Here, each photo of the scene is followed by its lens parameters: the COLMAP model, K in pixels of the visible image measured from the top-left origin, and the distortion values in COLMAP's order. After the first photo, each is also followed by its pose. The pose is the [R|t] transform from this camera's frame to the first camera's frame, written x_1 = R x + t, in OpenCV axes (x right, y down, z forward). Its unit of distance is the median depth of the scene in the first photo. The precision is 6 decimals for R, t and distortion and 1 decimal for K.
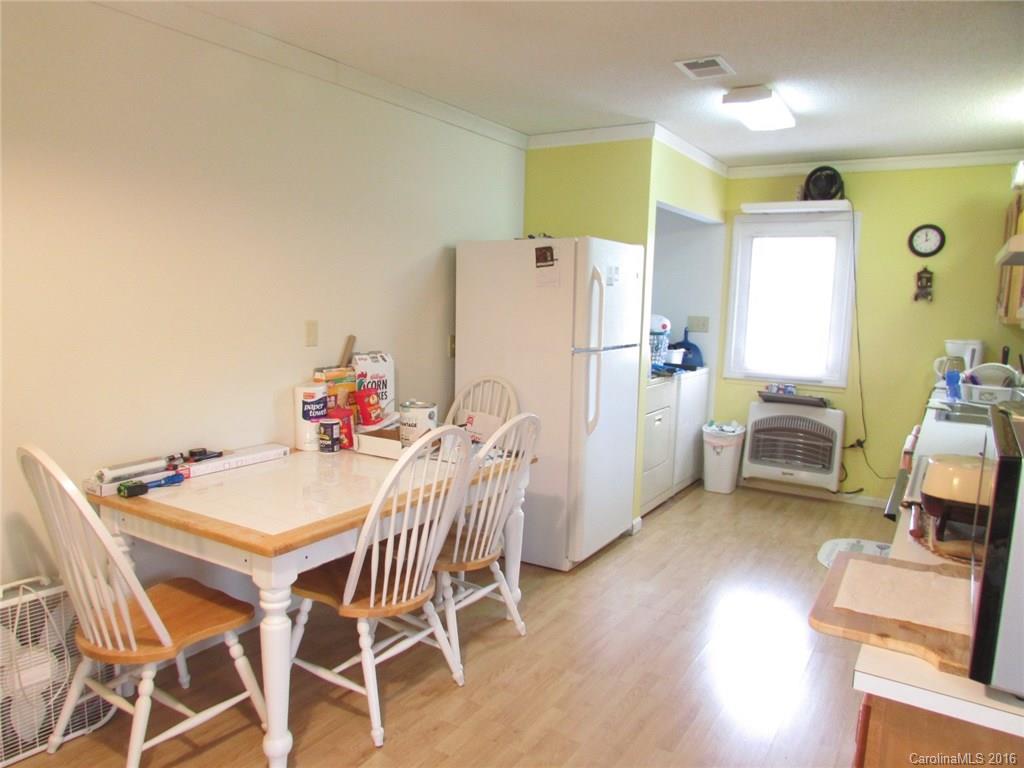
lens RADIAL K [[732.9, 0, 497.7], [0, 732.9, 387.6], [0, 0, 1]] dist [-0.024858, 0.004837]
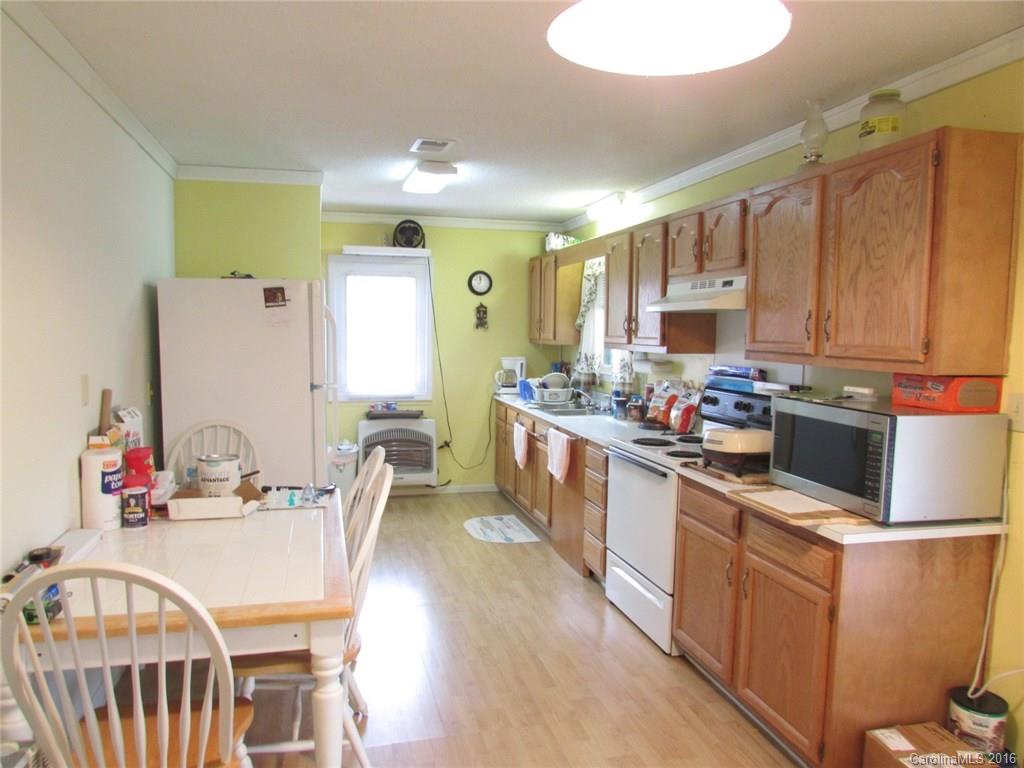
lens RADIAL K [[732.9, 0, 497.7], [0, 732.9, 387.6], [0, 0, 1]] dist [-0.024858, 0.004837]
pose [[0.697335, -0.078527, 0.712431, -0.344163], [0.099257, 0.994983, 0.012518, -0.027611], [-0.709840, 0.061985, 0.701631, 0.061255]]
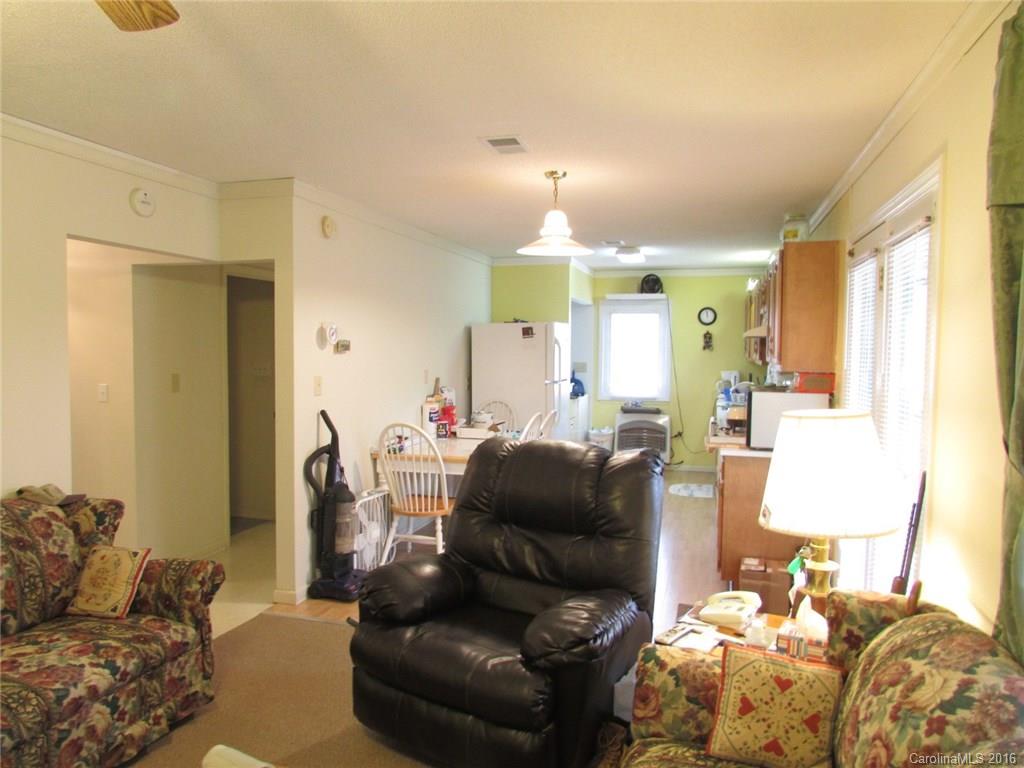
lens RADIAL K [[732.9, 0, 497.7], [0, 732.9, 387.6], [0, 0, 1]] dist [-0.024858, 0.004837]
pose [[0.962507, -0.036436, 0.268798, -0.390369], [0.054472, 0.996714, -0.059947, 0.051014], [-0.265730, 0.072341, 0.961329, -0.570723]]
